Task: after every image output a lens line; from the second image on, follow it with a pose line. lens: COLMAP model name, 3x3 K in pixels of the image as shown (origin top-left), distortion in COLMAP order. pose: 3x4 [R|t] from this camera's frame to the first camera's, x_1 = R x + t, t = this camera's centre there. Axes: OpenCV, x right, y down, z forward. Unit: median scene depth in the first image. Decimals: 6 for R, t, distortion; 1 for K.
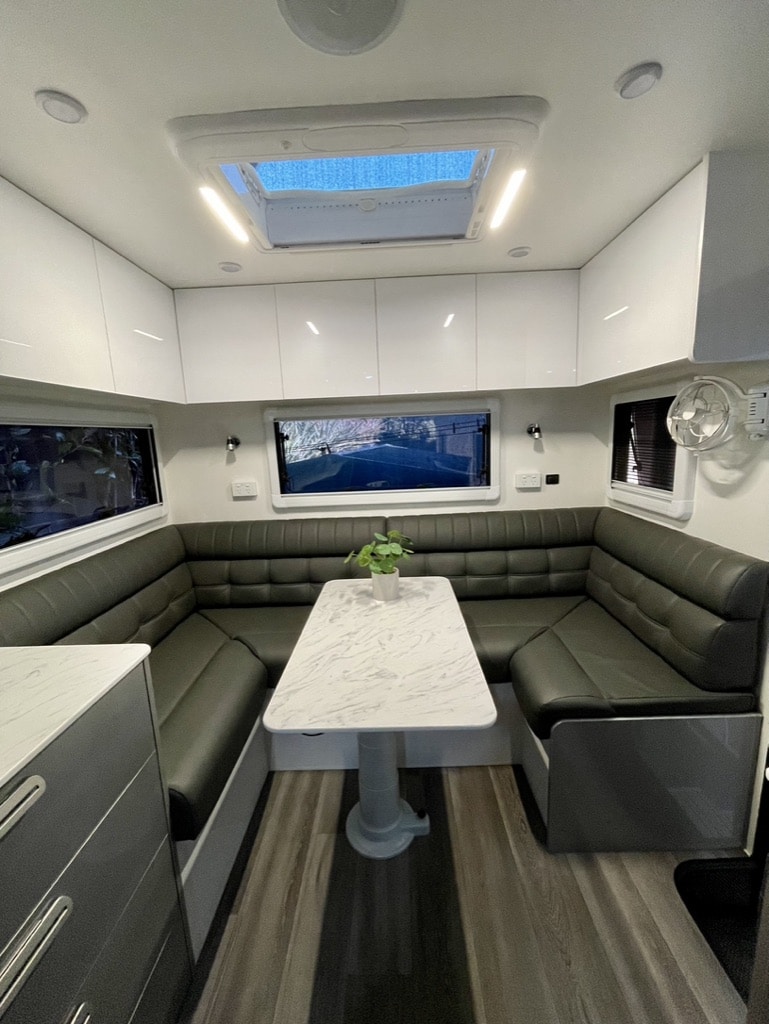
lens RADIAL K [[418.2, 0, 383.4], [0, 418.2, 509.6], [0, 0, 1]] dist [0.002414, 0.000020]
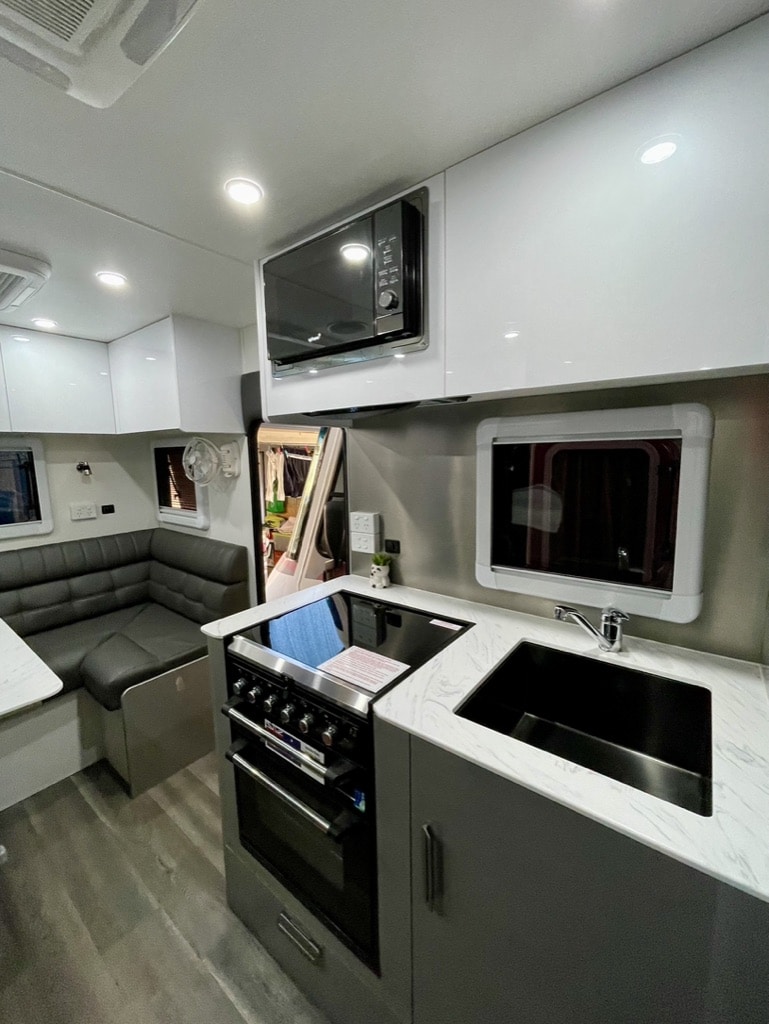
lens RADIAL K [[418.2, 0, 380.8], [0, 418.2, 510.0], [0, 0, 1]] dist [0.002414, 0.000020]
pose [[0.610597, -0.077949, 0.788096, -0.049716], [0.134146, 0.990944, -0.005921, 0.038908], [-0.780497, 0.109336, 0.615524, -0.312987]]
